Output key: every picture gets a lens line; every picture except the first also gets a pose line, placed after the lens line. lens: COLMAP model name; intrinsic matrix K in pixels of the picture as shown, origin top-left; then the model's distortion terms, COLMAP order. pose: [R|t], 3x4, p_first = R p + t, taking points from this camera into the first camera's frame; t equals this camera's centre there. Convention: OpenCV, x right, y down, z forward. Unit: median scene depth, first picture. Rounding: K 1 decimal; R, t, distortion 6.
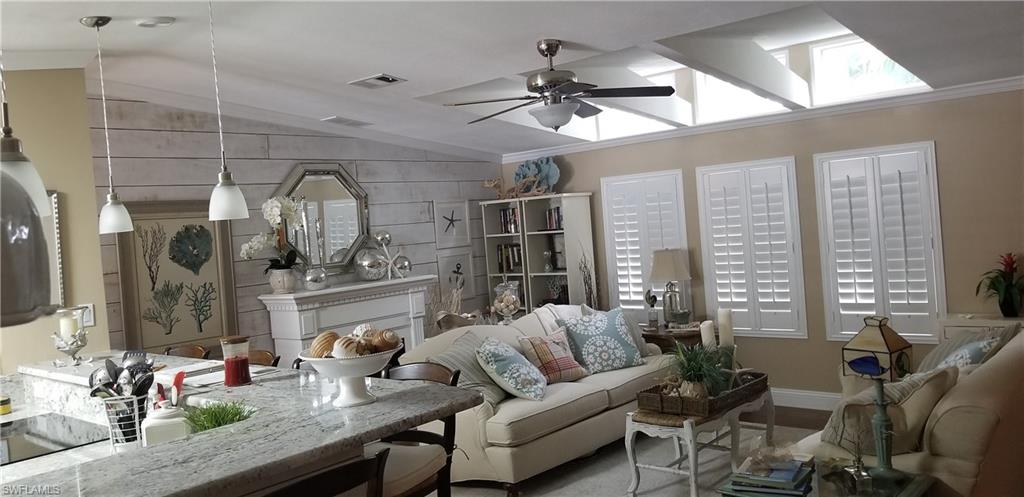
lens RADIAL K [[800.3, 0, 501.9], [0, 800.3, 240.0], [0, 0, 1]] dist [0.035849, -0.081630]
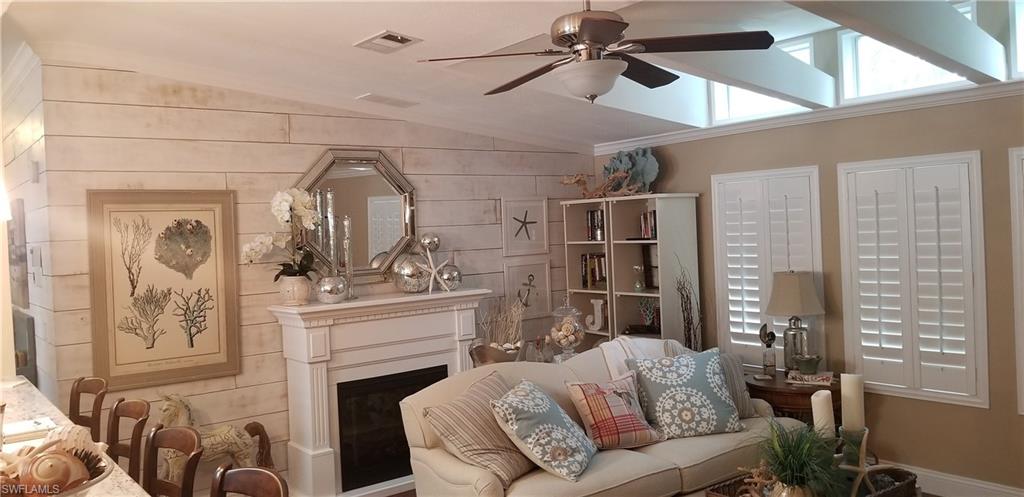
lens RADIAL K [[800.3, 0, 495.8], [0, 800.3, 240.5], [0, 0, 1]] dist [0.035849, -0.081630]
pose [[0.978476, 0.039023, -0.202639, 0.104527], [-0.037985, 0.999238, 0.009008, -0.017074], [0.202836, -0.001117, 0.979212, 0.250815]]
